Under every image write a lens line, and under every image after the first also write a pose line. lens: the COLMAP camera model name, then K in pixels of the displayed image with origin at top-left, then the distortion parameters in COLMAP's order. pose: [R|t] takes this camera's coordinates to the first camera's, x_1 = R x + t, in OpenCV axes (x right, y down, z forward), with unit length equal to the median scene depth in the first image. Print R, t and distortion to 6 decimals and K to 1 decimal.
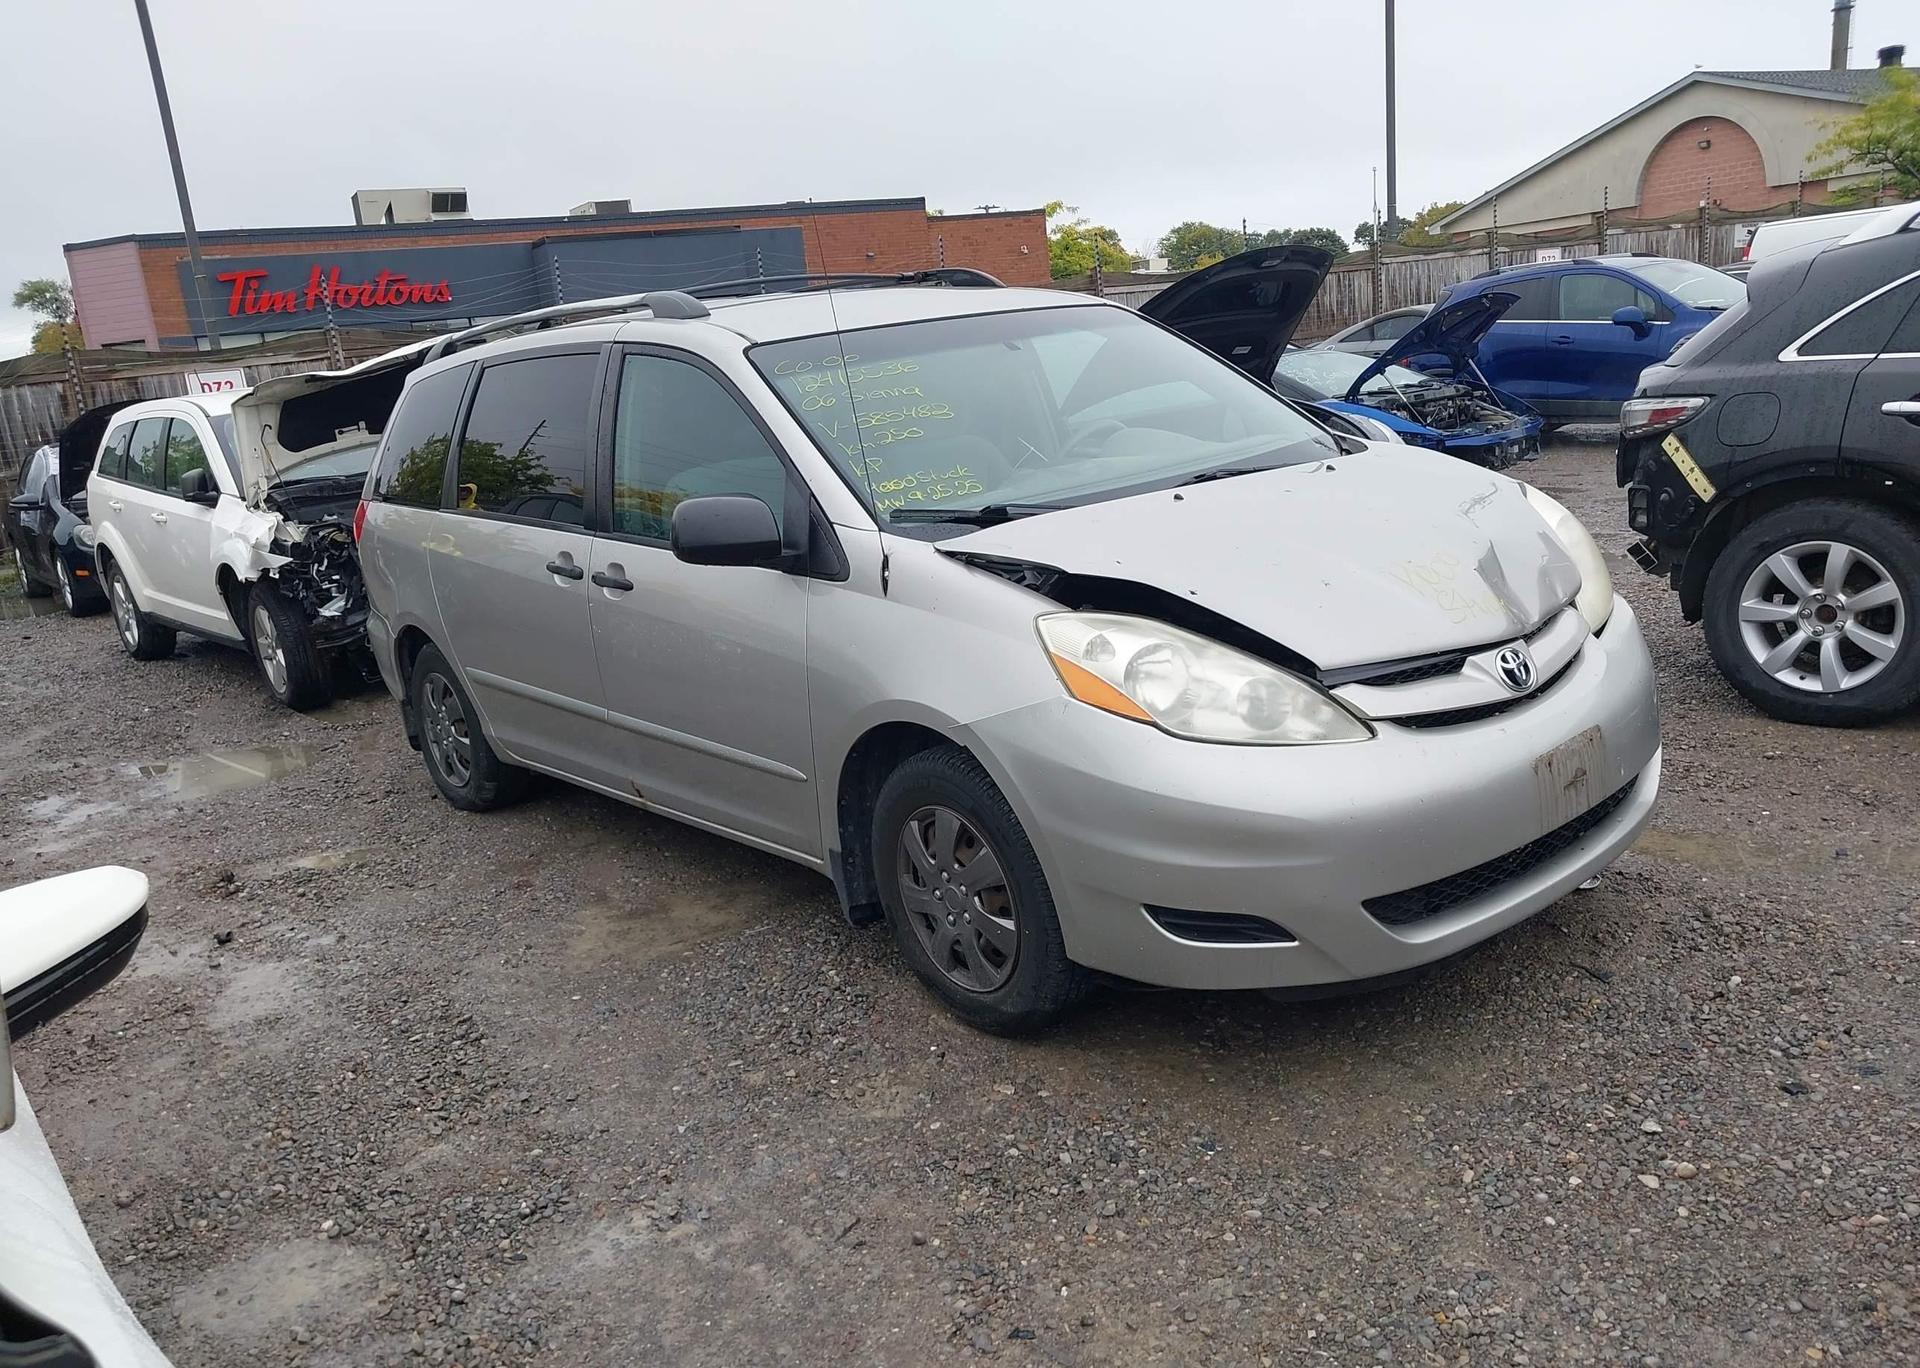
lens RADIAL K [[1533.7, 0, 960.6], [0, 1533.7, 684.5], [0, 0, 1]] dist [0.027021, -0.018738]
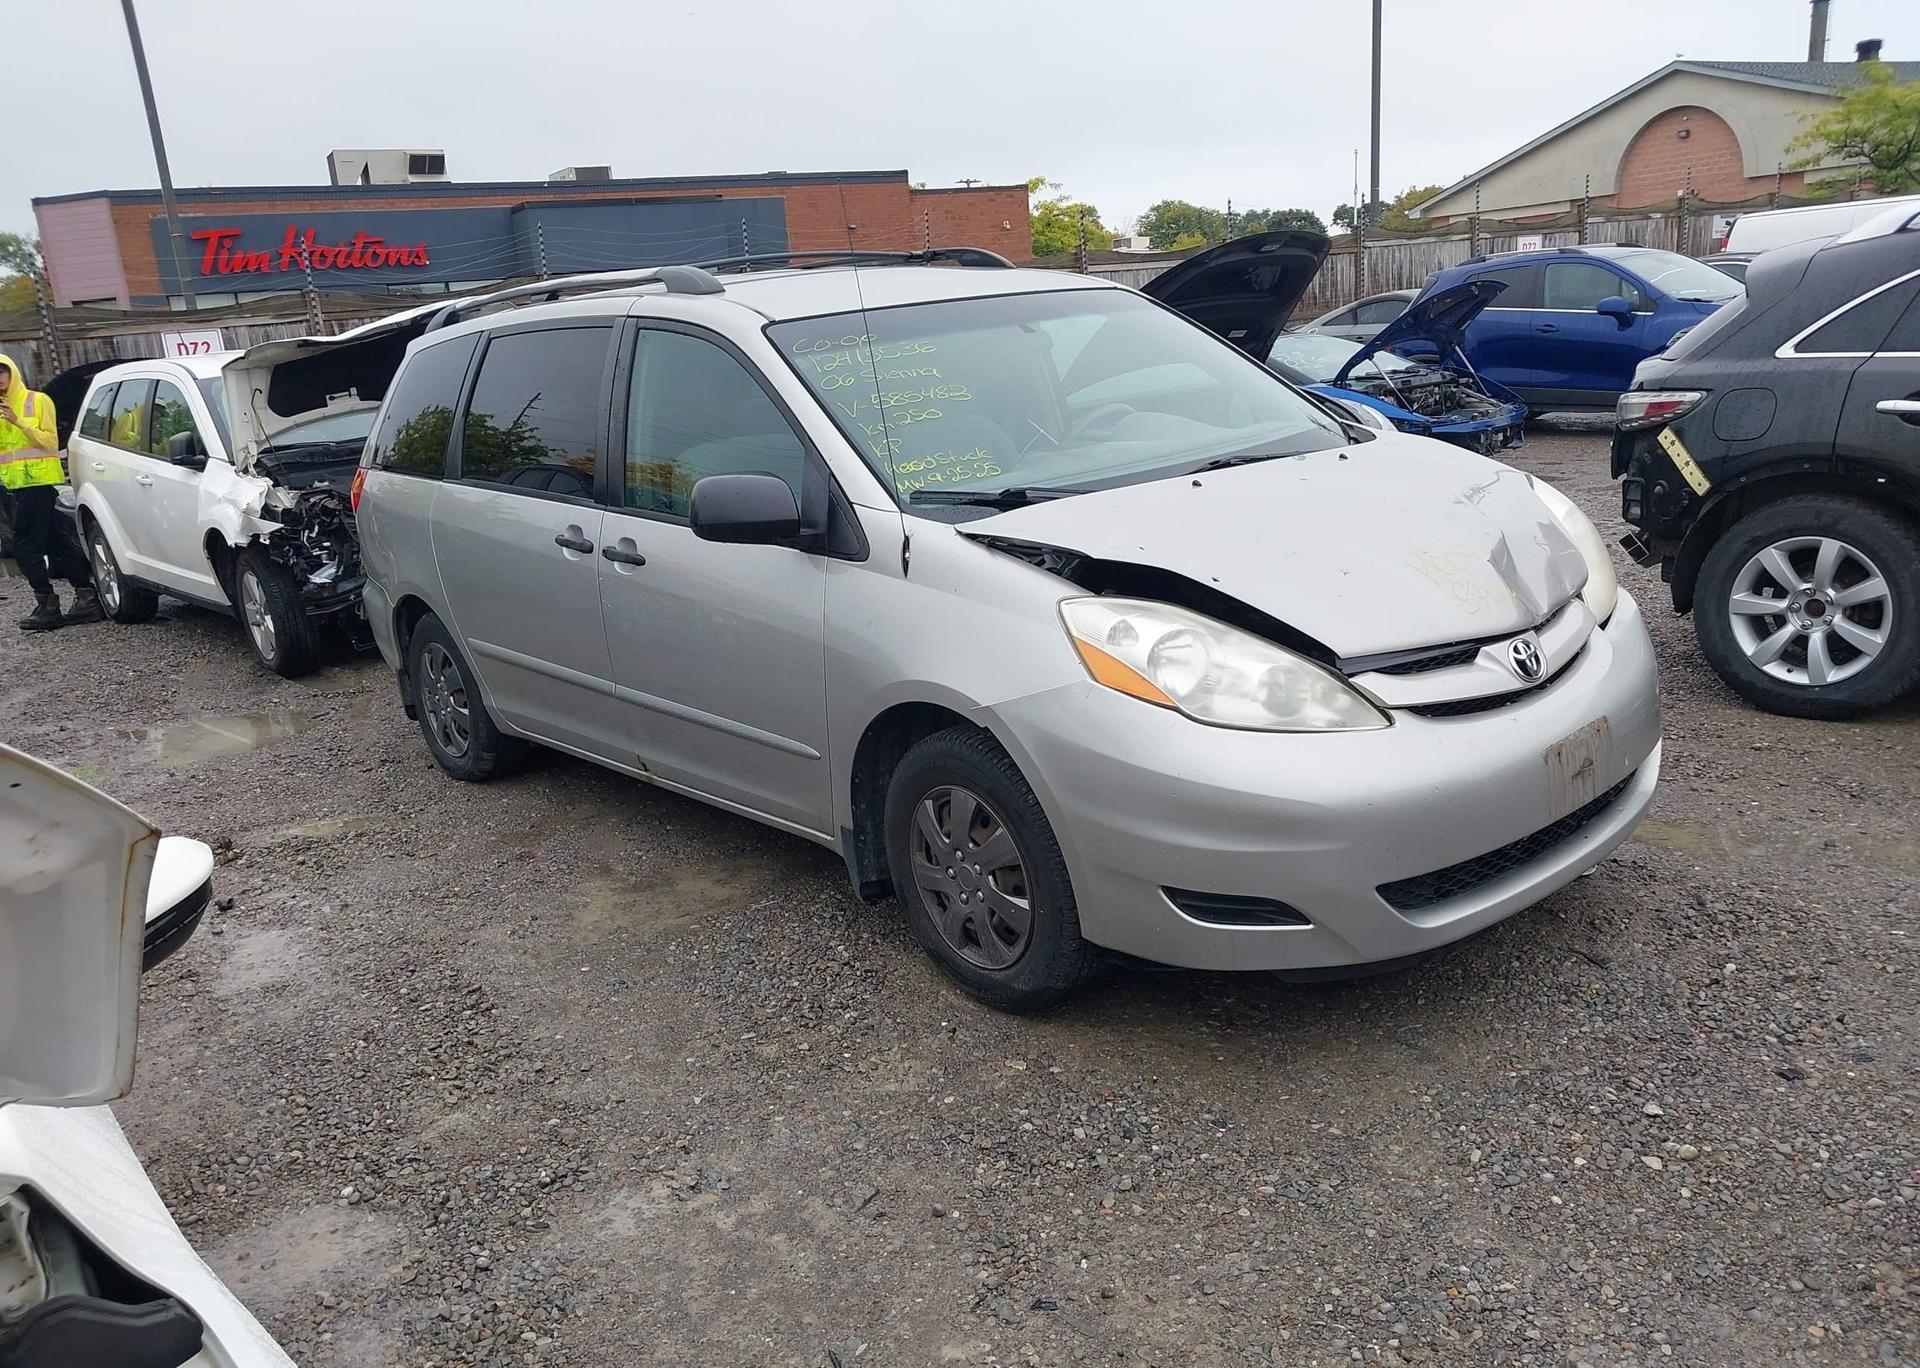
lens RADIAL K [[1533.7, 0, 959.1], [0, 1533.7, 684.6], [0, 0, 1]] dist [0.027021, -0.018738]
pose [[0.999697, 0.016531, 0.018250, -0.027363], [-0.016821, 0.999733, 0.015822, -0.002936], [-0.017984, -0.016124, 0.999708, -0.008114]]
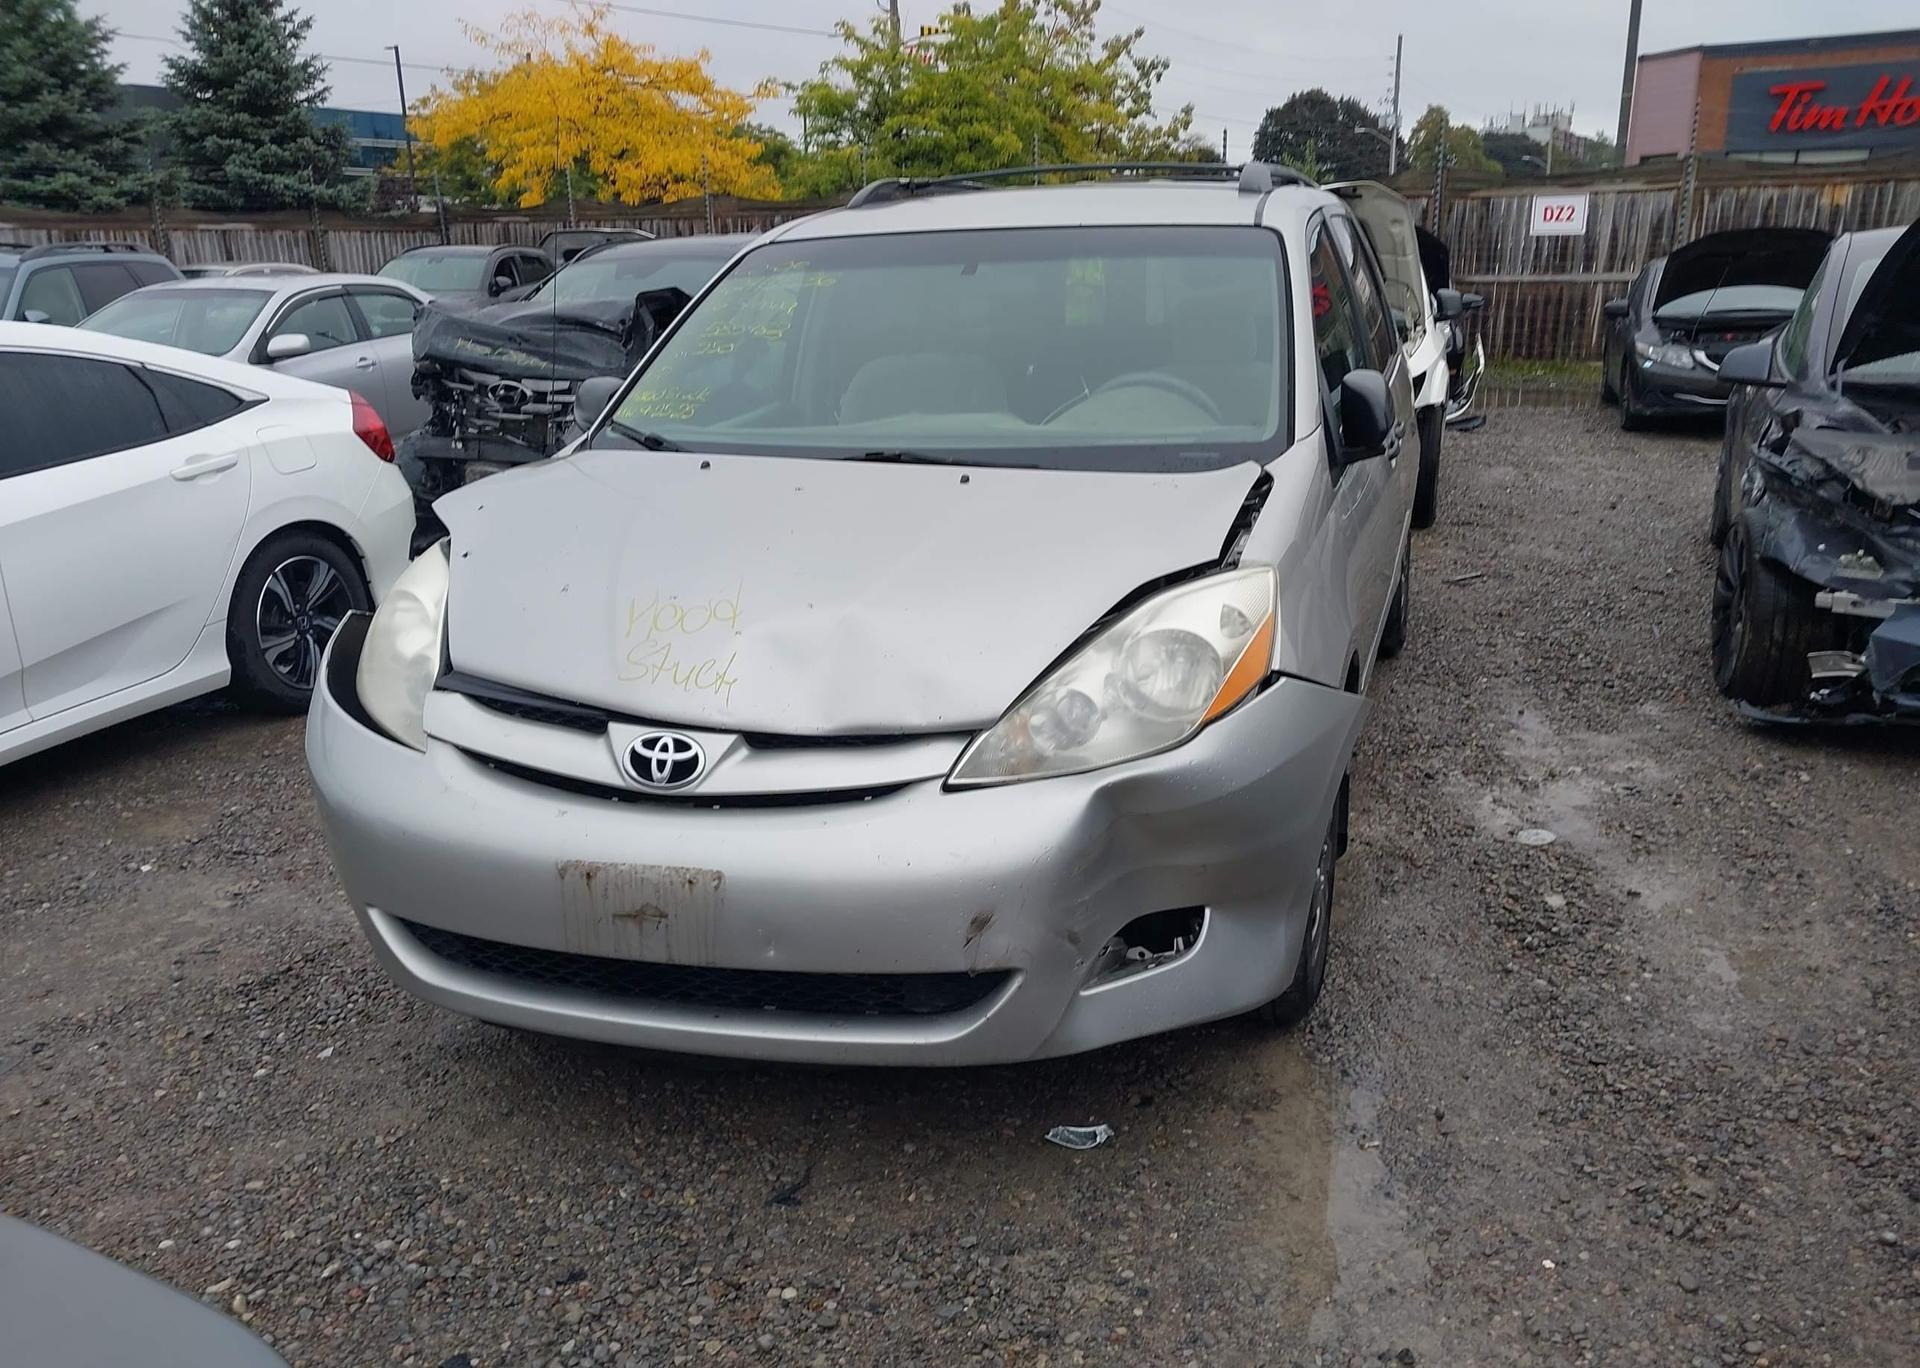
lens RADIAL K [[1533.7, 0, 952.3], [0, 1533.7, 671.1], [0, 0, 1]] dist [0.027021, -0.018738]
pose [[0.519839, 0.318805, -0.792547, 0.901788], [-0.228751, 0.945822, 0.230421, -0.231441], [0.823067, 0.061514, 0.564603, 0.578514]]
